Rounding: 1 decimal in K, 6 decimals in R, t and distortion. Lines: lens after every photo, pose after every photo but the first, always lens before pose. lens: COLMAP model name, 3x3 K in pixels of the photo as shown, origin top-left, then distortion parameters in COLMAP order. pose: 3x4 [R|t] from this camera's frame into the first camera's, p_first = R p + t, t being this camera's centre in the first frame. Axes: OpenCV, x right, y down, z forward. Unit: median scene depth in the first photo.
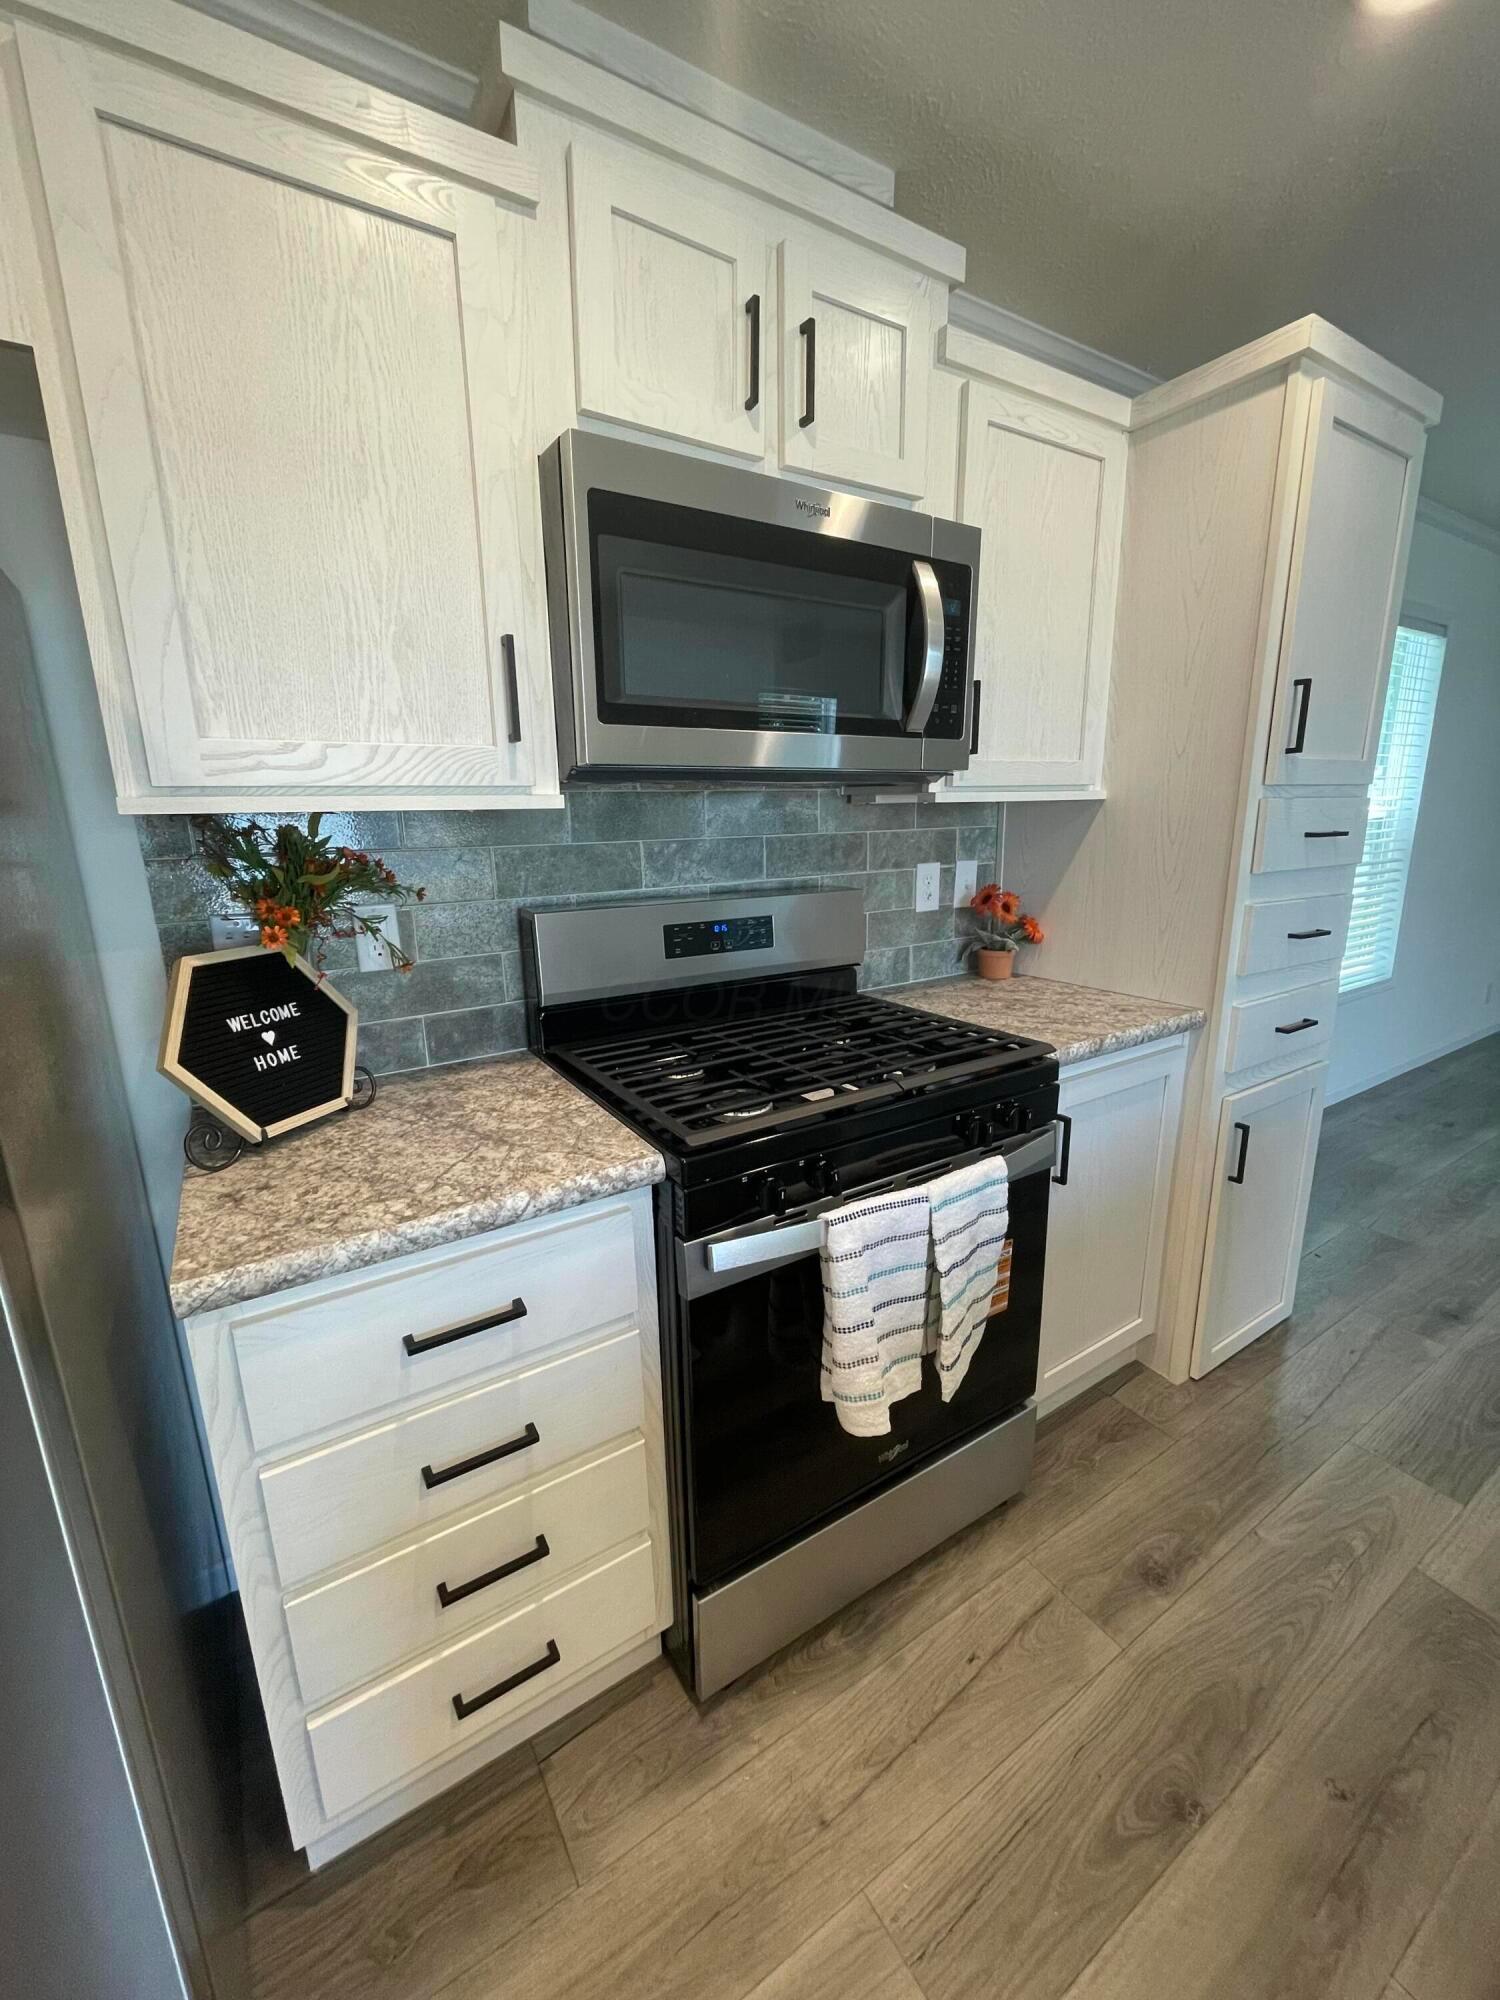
lens RADIAL K [[813.5, 0, 753.9], [0, 813.5, 1002.5], [0, 0, 1]] dist [-0.002518, -0.000490]
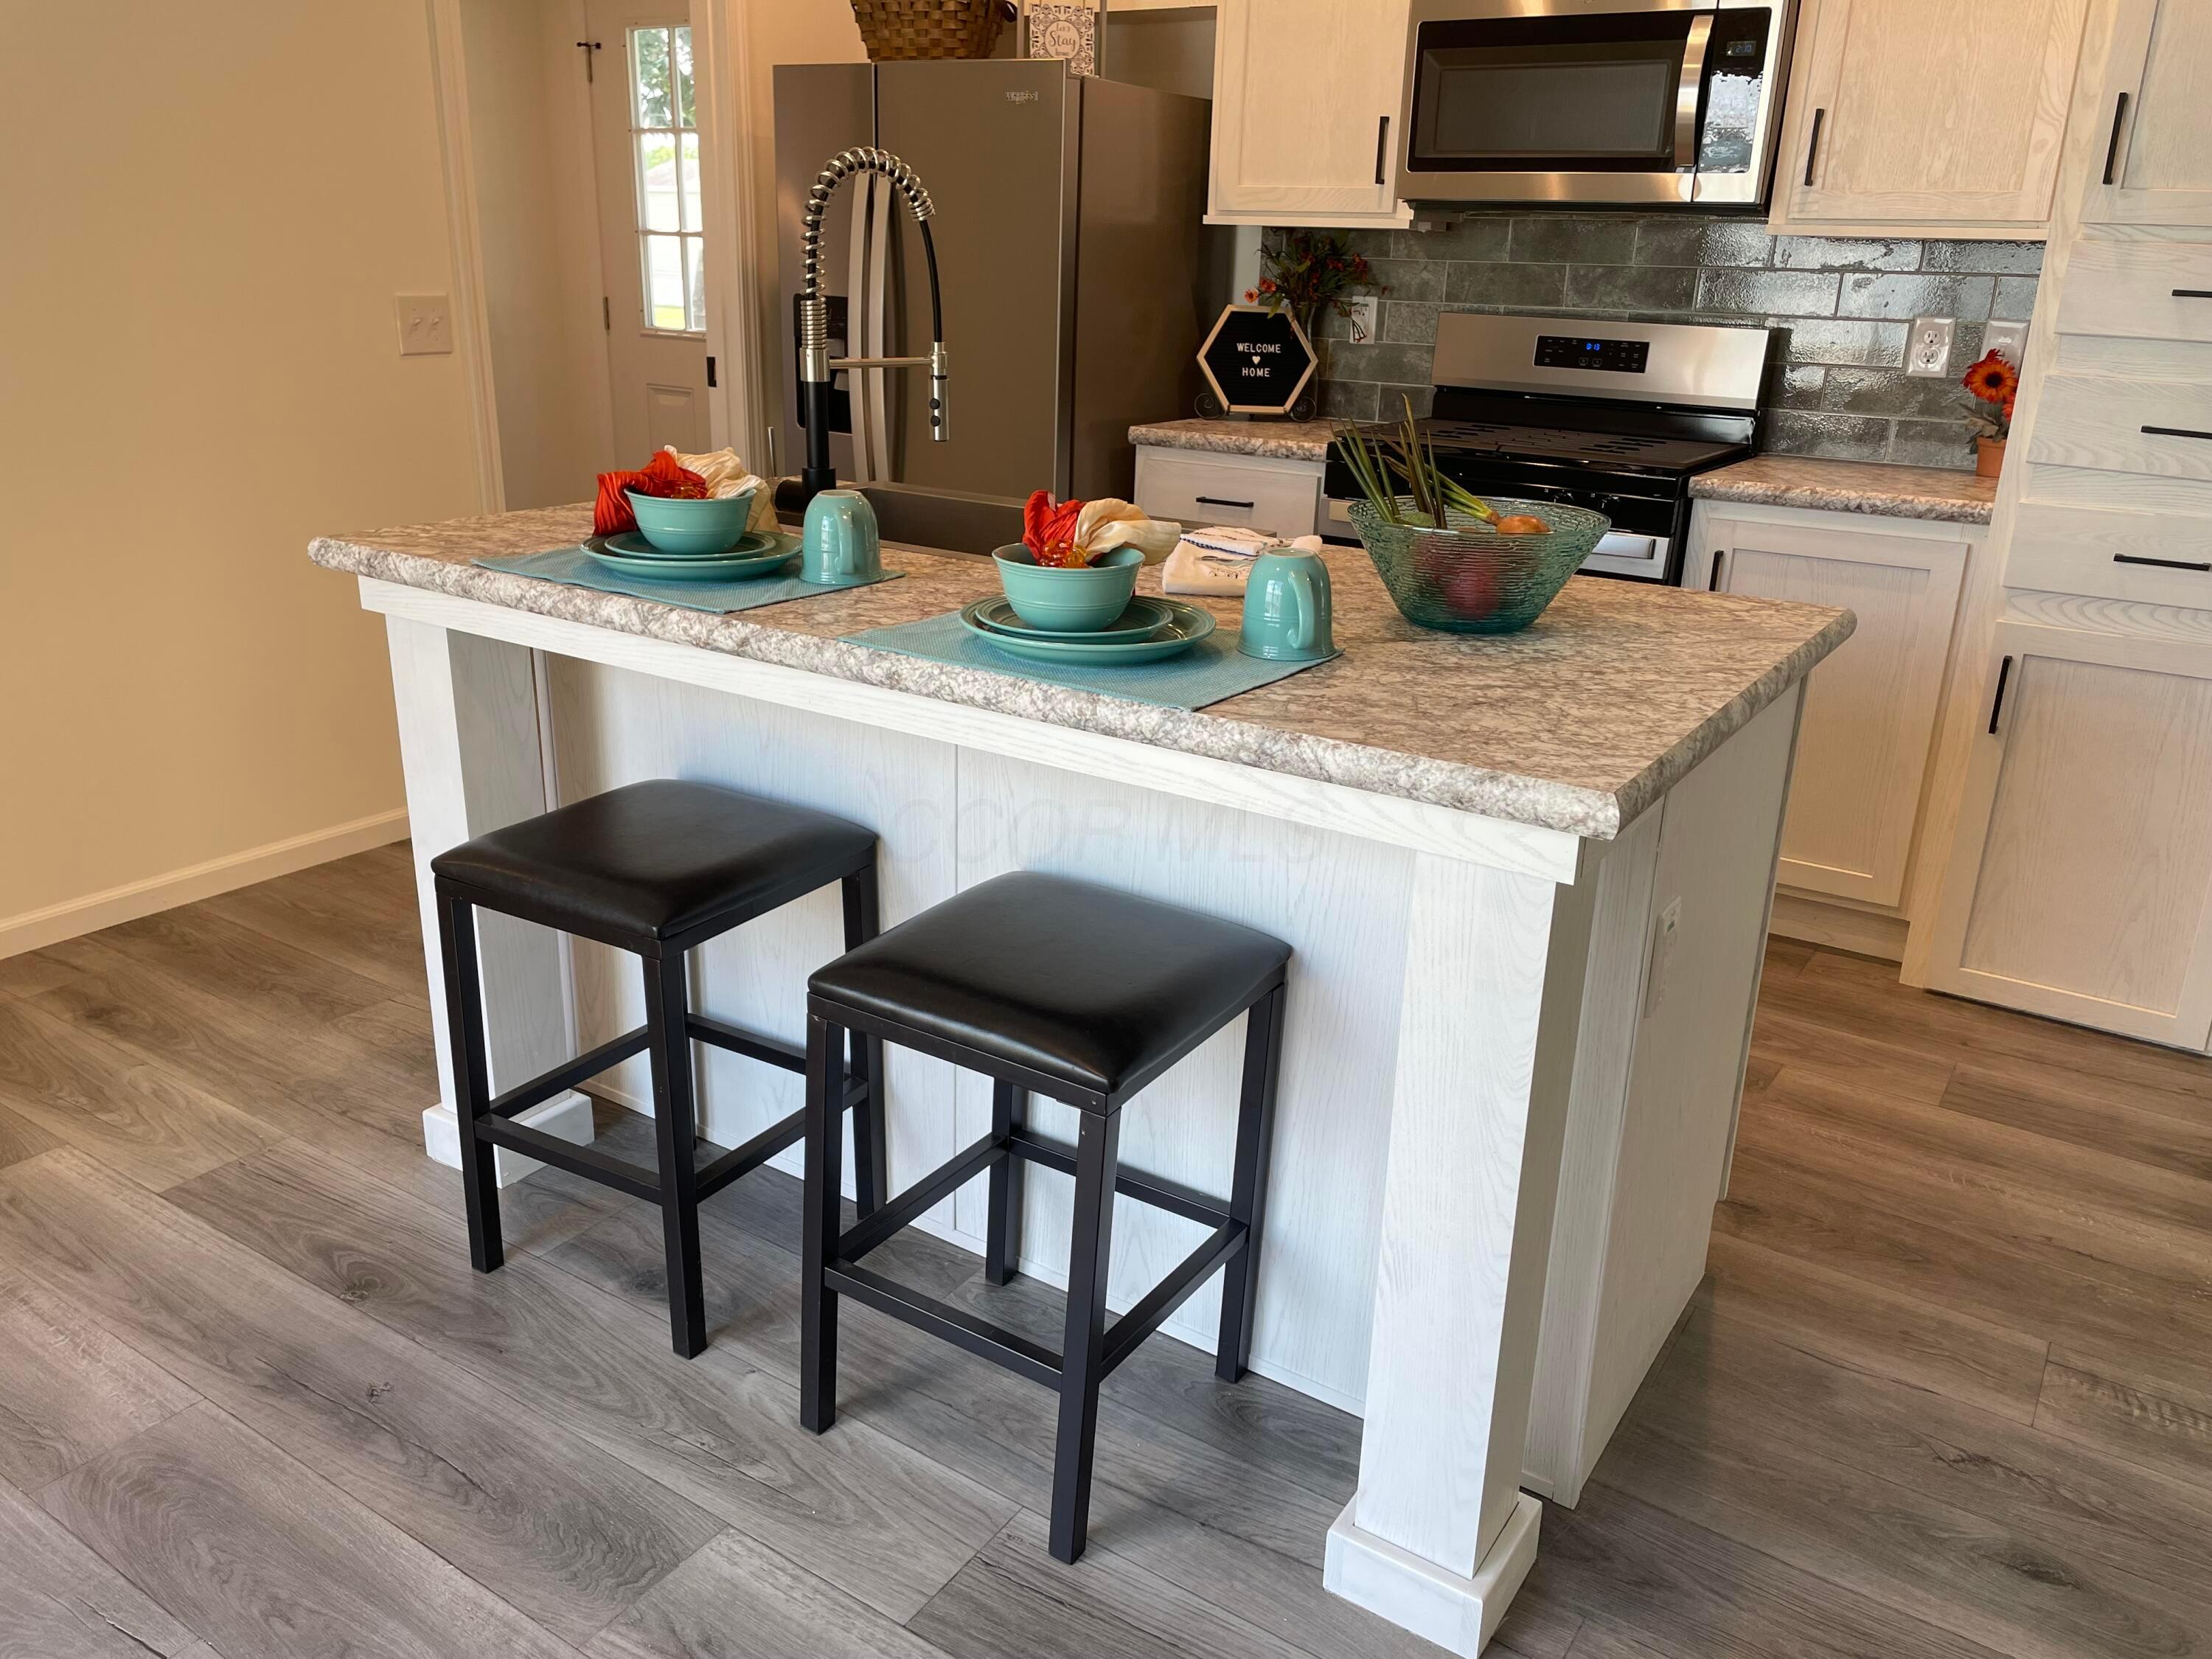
lens RADIAL K [[1632.2, 0, 1111.0], [0, 1632.2, 813.6], [0, 0, 1]] dist [0.073208, -0.085583]
pose [[0.405020, 0.326039, -0.854200, 2.214790], [-0.249088, 0.938267, 0.240021, 0.160265], [0.879724, 0.115557, 0.461230, -0.676371]]
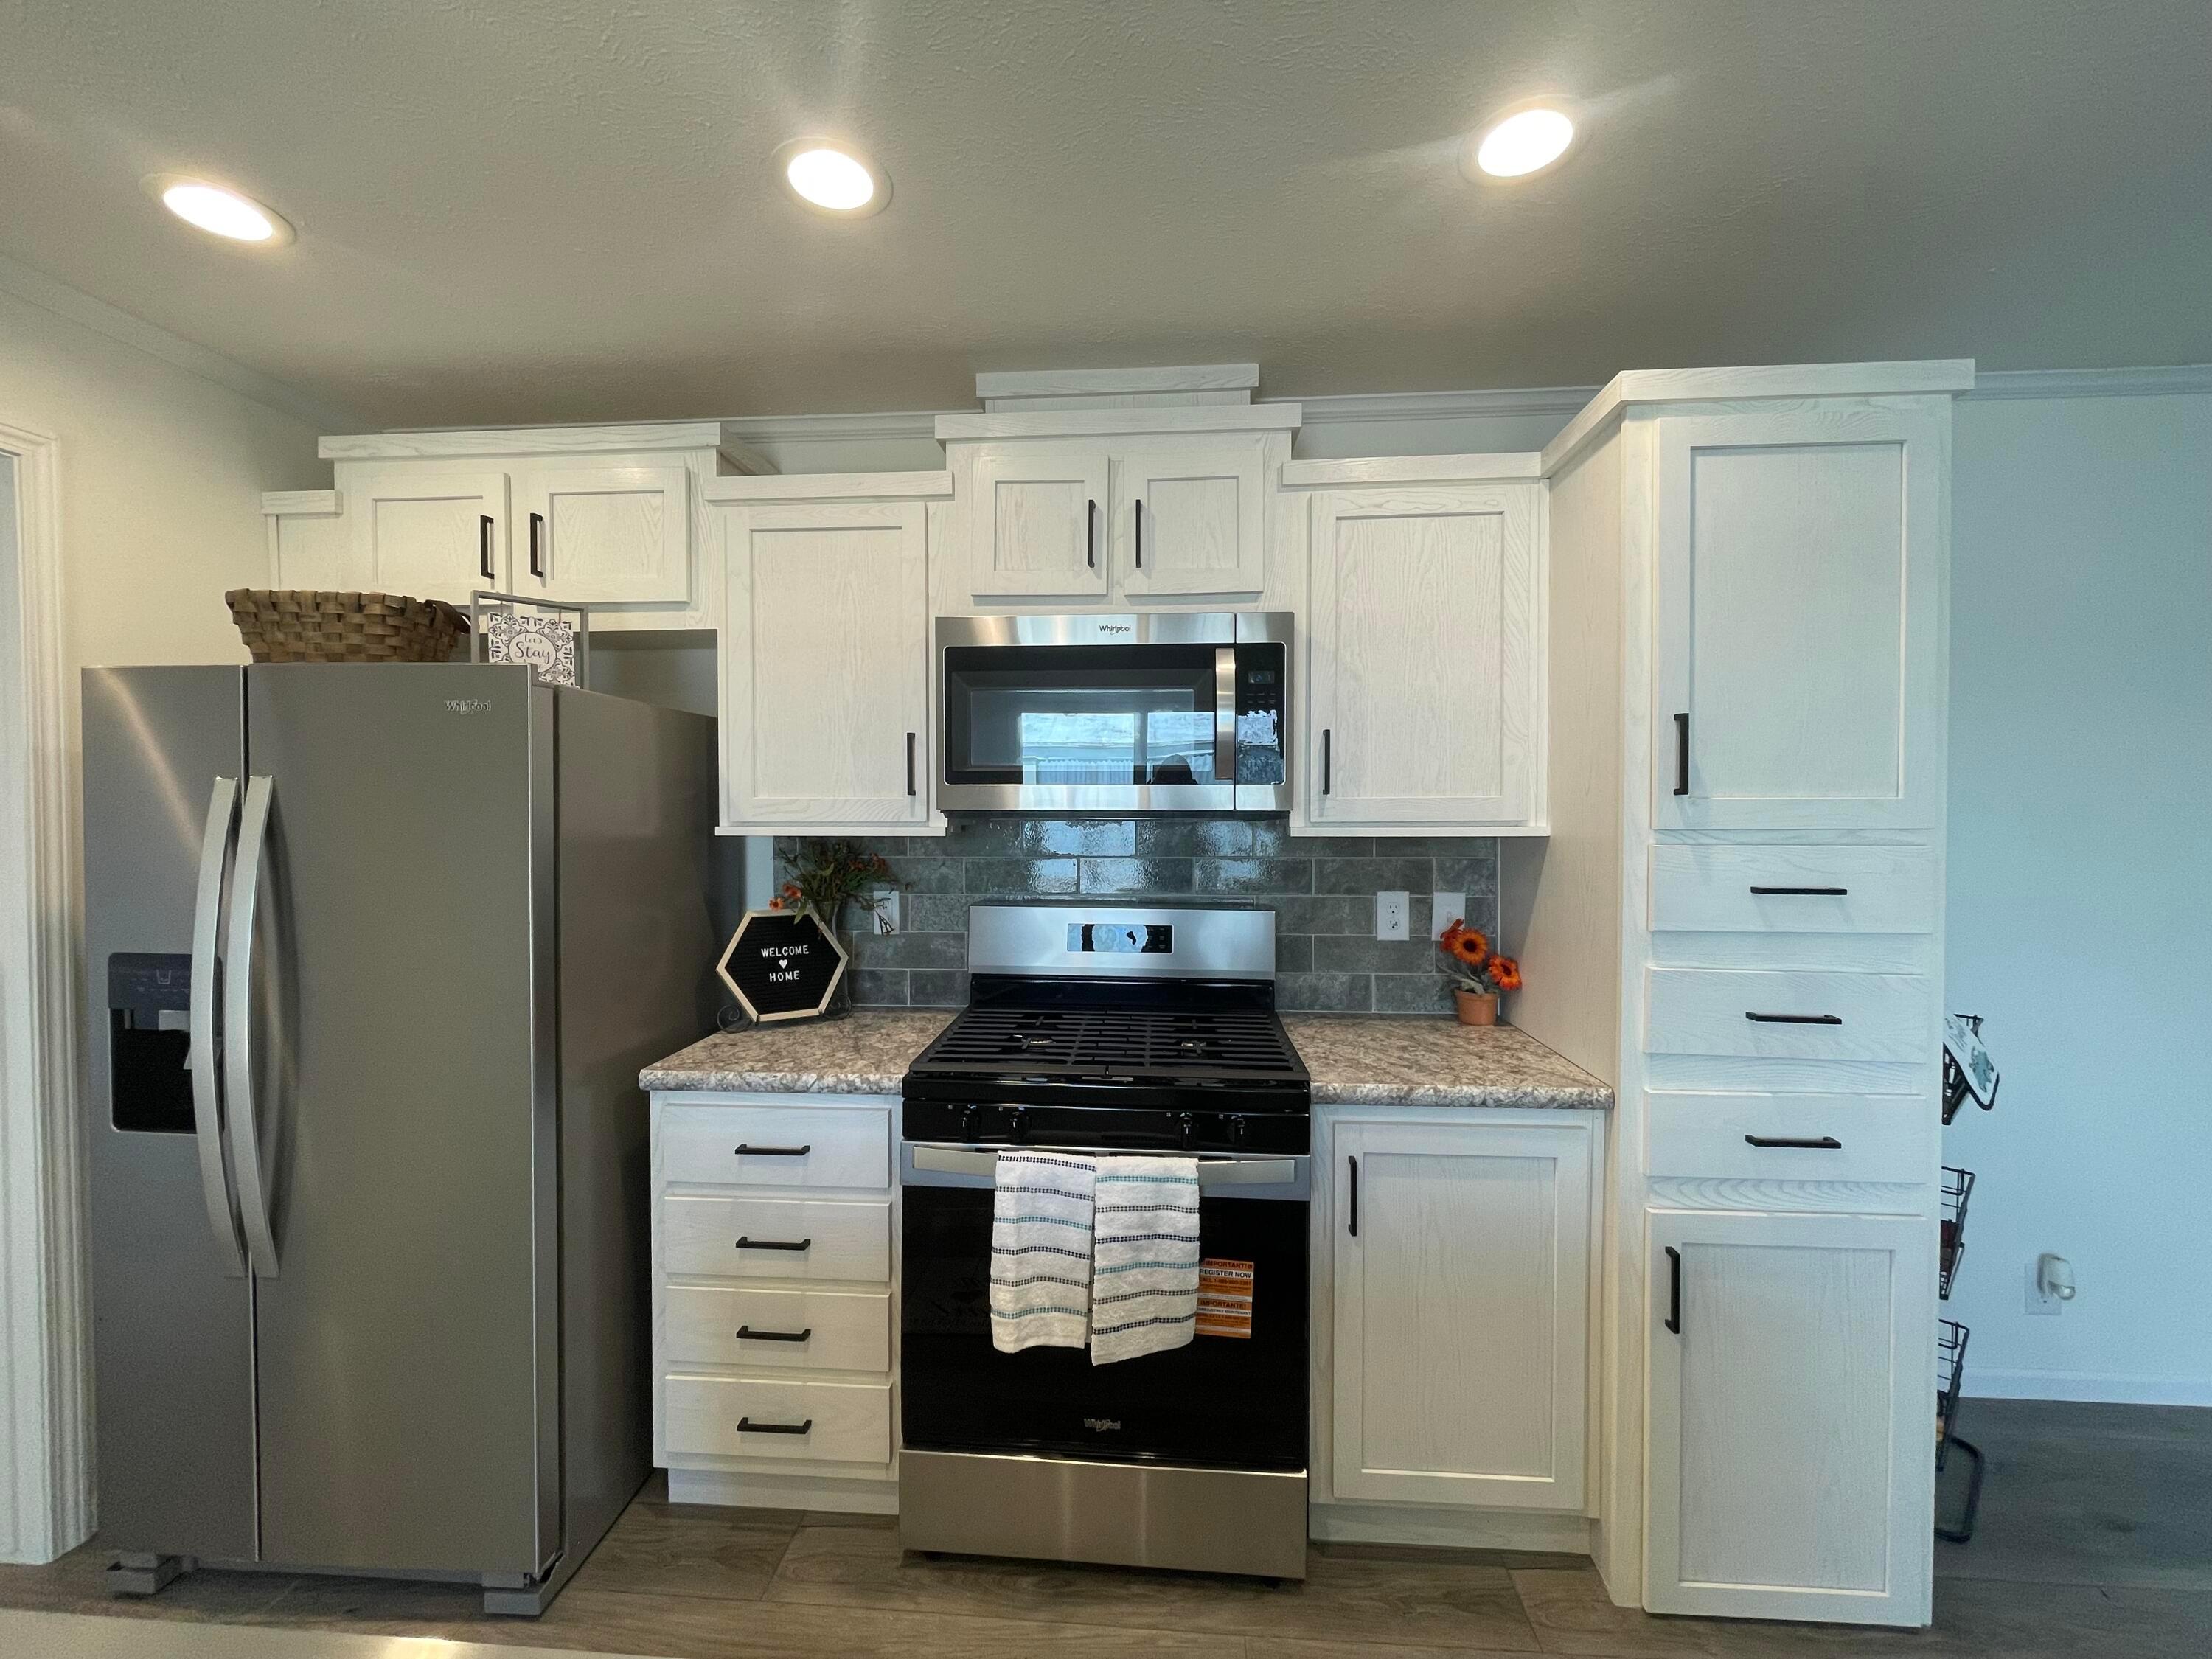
lens RADIAL K [[899.3, 0, 1103.1], [0, 899.3, 821.8], [0, 0, 1]] dist [0.000740, -0.000044]
pose [[0.794923, 0.025804, -0.606162, 0.889841], [-0.152477, 0.975526, -0.158431, -0.041540], [0.587238, 0.218366, 0.779402, -0.111848]]
